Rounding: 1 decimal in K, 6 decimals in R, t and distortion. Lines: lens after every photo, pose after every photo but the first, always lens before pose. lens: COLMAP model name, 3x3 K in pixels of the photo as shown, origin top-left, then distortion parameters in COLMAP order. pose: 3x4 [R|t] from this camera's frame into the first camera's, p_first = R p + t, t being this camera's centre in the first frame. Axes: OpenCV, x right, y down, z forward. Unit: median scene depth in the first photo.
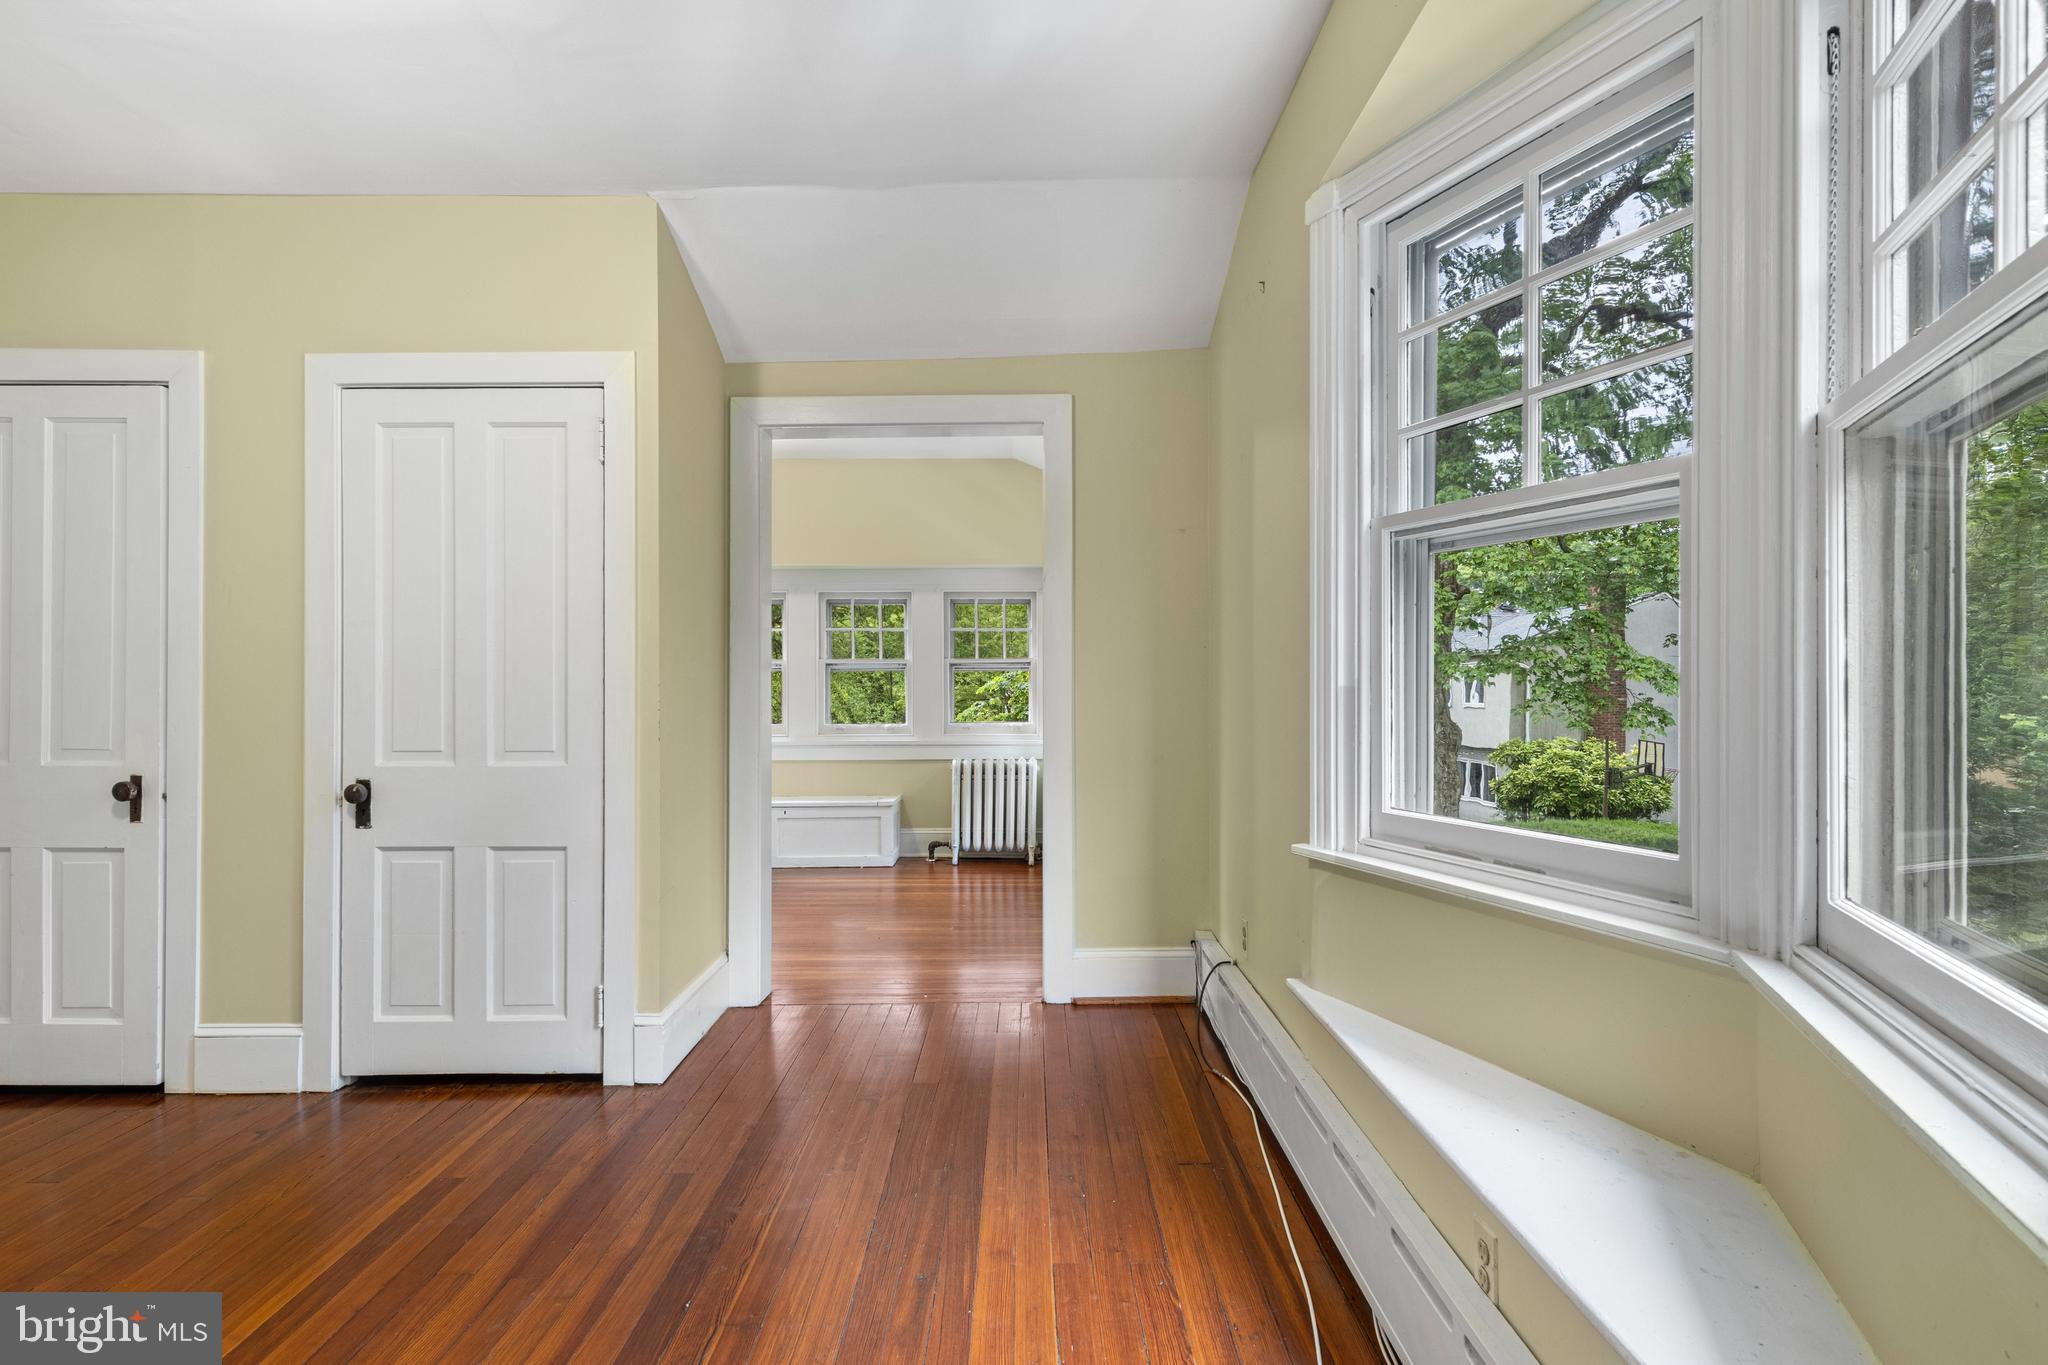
lens RADIAL K [[1066.5, 0, 1017.6], [0, 1066.5, 687.1], [0, 0, 1]] dist [0.012582, -0.000936]
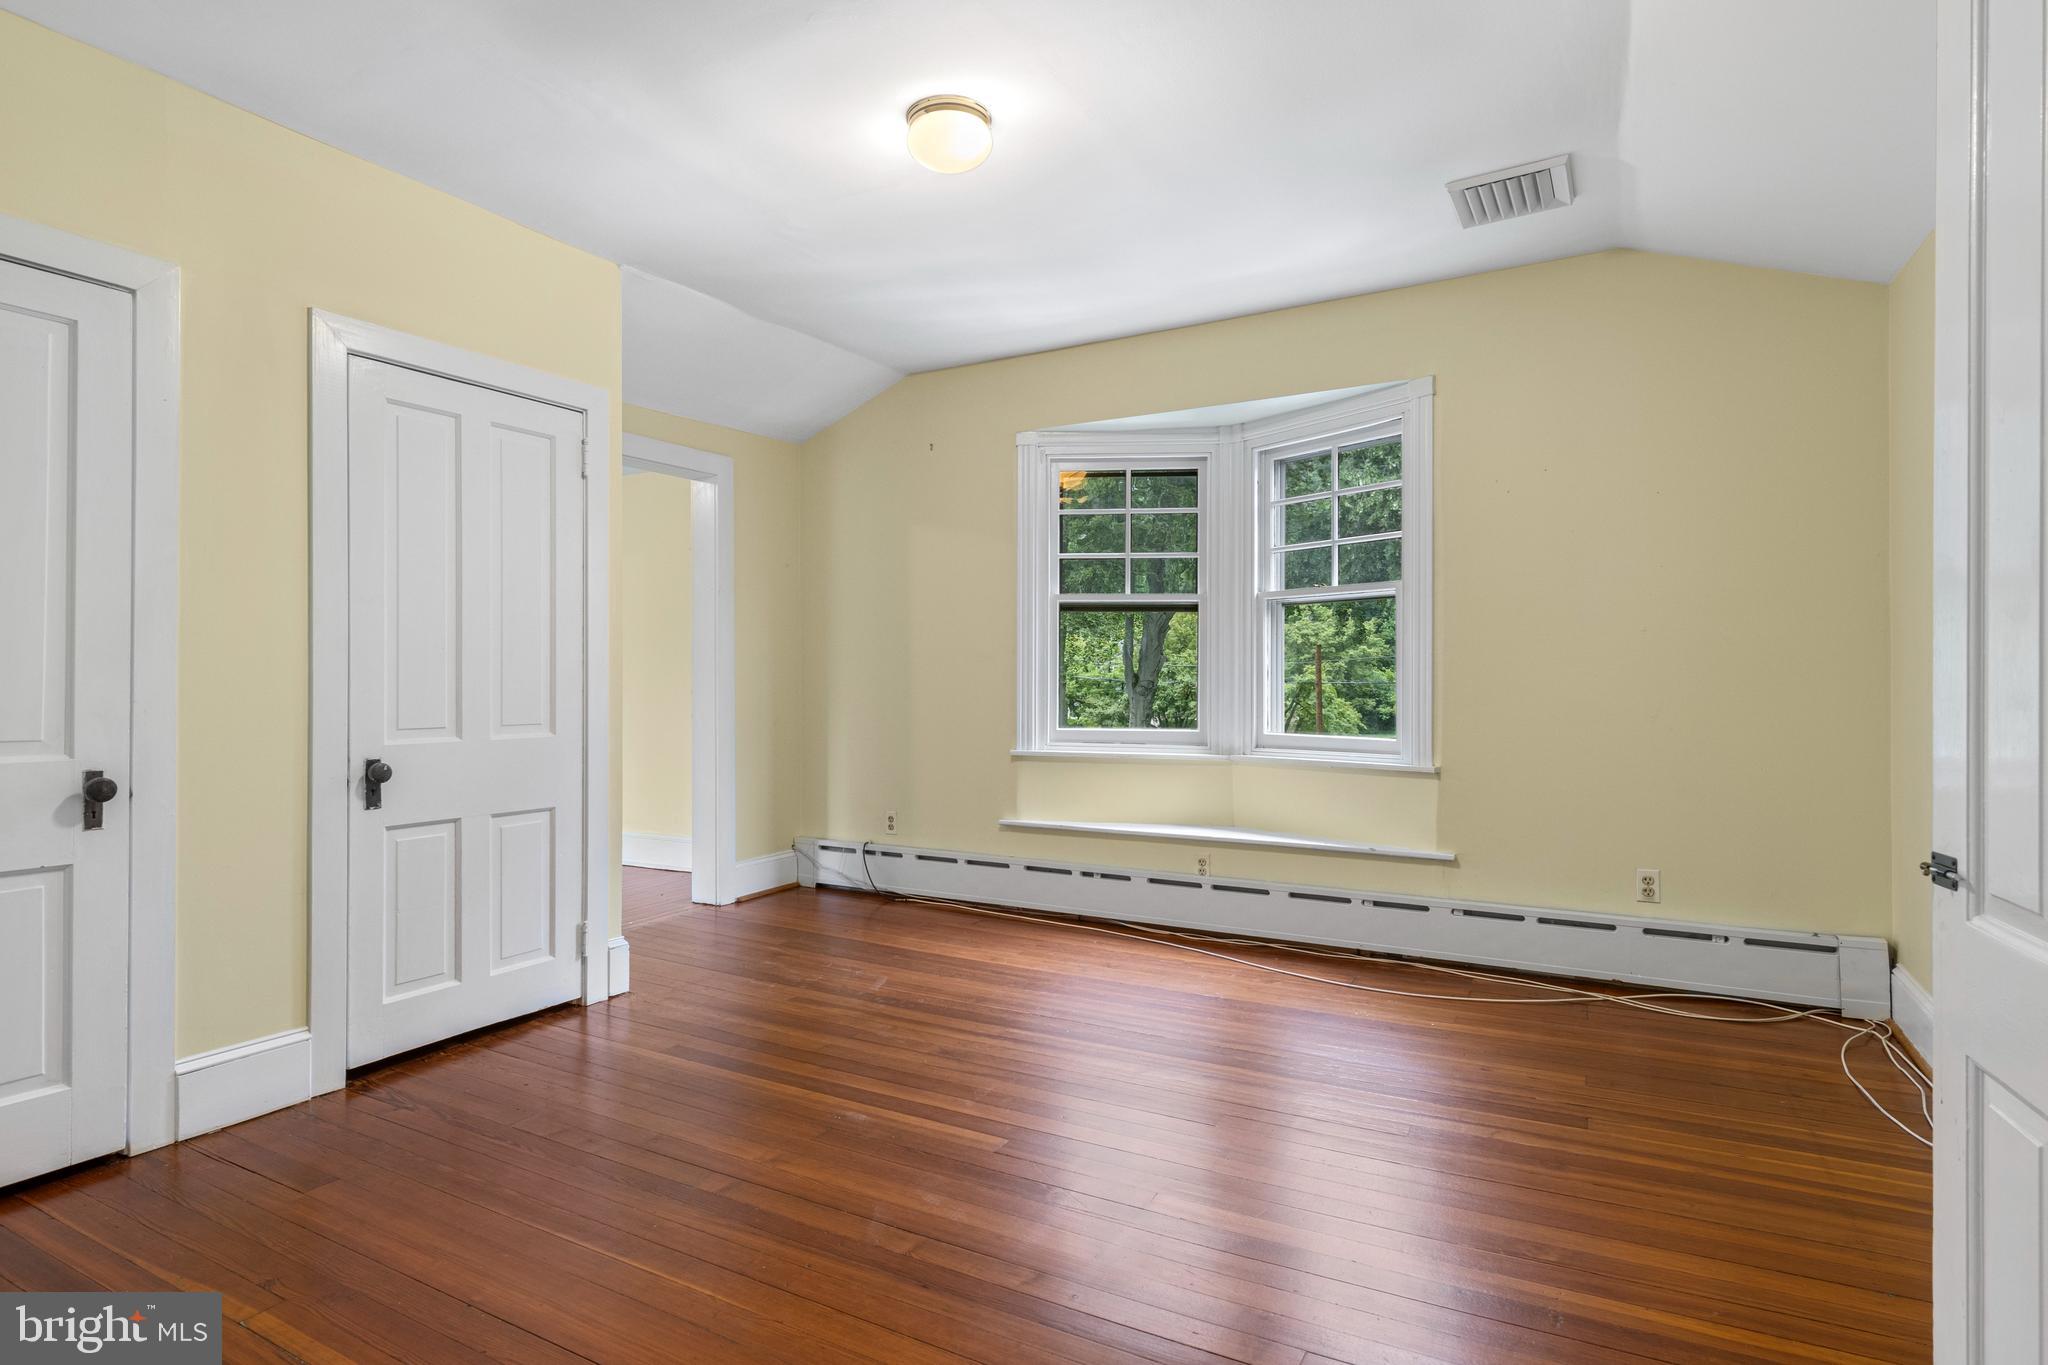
lens RADIAL K [[1066.5, 0, 1042.6], [0, 1066.5, 676.4], [0, 0, 1]] dist [0.012582, -0.000936]
pose [[0.470973, 0.005658, 0.882129, -1.187817], [0.000243, 0.999979, -0.006544, 0.017175], [-0.882148, 0.003296, 0.470962, 0.000468]]
